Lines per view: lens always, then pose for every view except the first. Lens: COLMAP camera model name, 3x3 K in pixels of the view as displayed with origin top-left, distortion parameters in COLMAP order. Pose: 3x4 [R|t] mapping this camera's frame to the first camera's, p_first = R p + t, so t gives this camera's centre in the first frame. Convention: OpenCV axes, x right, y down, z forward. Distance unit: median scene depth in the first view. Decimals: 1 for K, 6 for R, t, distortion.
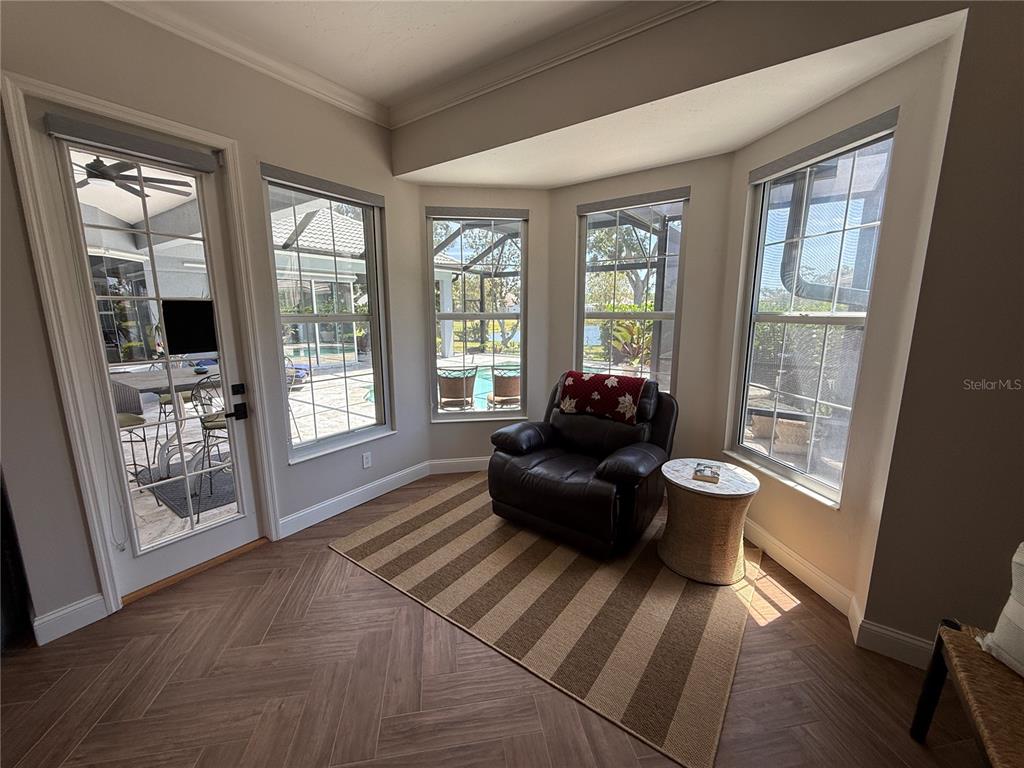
lens RADIAL K [[406.7, 0, 511.8], [0, 406.7, 384.0], [0, 0, 1]] dist [0.001558, -0.001088]
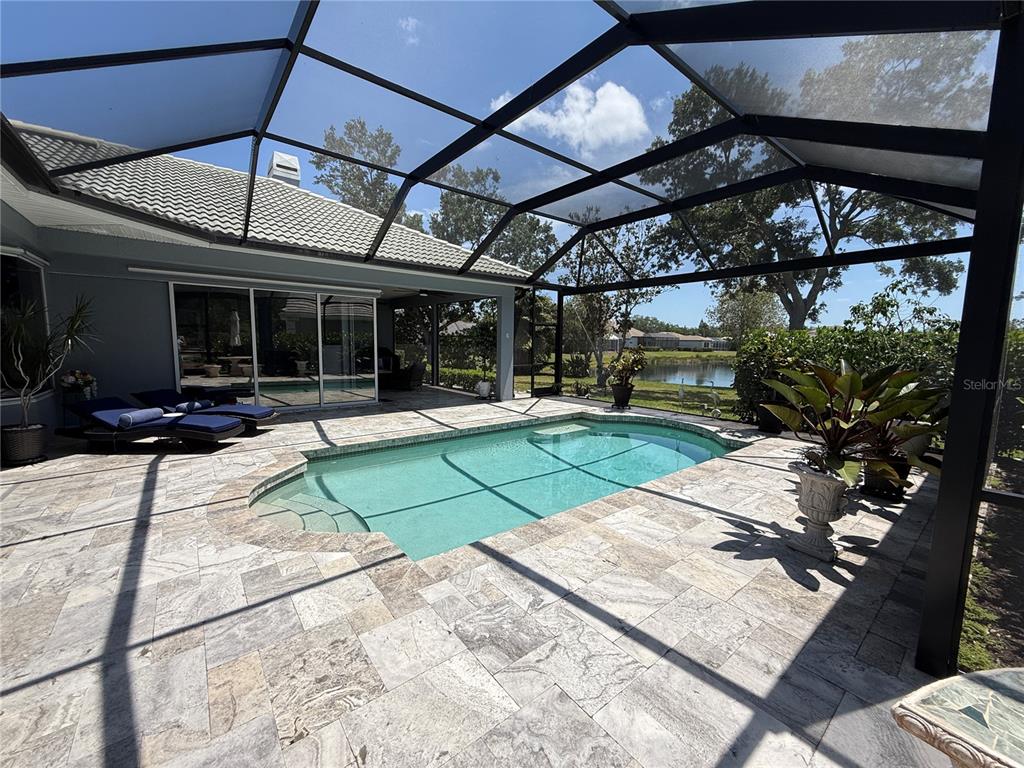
lens RADIAL K [[406.7, 0, 507.1], [0, 406.7, 384.5], [0, 0, 1]] dist [0.001558, -0.001088]
pose [[0.955804, 0.044978, -0.290543, 0.057520], [-0.067583, 0.995377, -0.068237, -0.038876], [0.286131, 0.084857, 0.954426, 0.266716]]
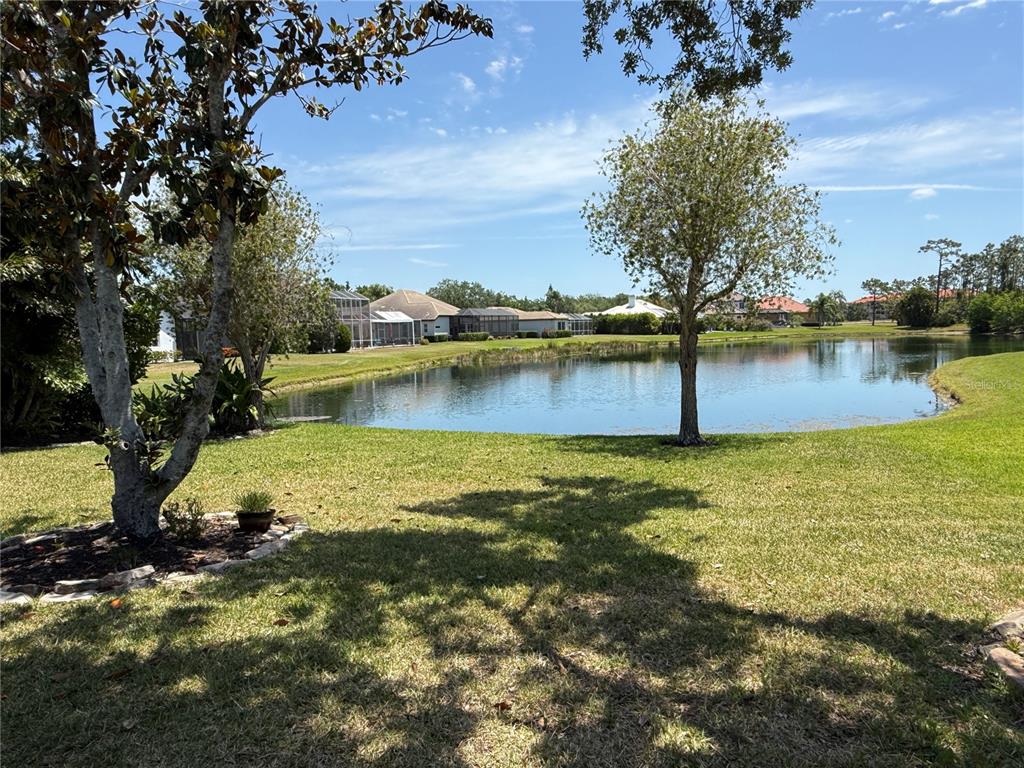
lens RADIAL K [[670.7, 0, 507.4], [0, 670.7, 385.8], [0, 0, 1]] dist [0.005656, -0.000743]
pose [[0.996262, -0.033364, 0.079674, 0.144239], [0.040966, 0.994559, -0.095777, -0.167533], [-0.076046, 0.098683, 0.992209, 1.067474]]
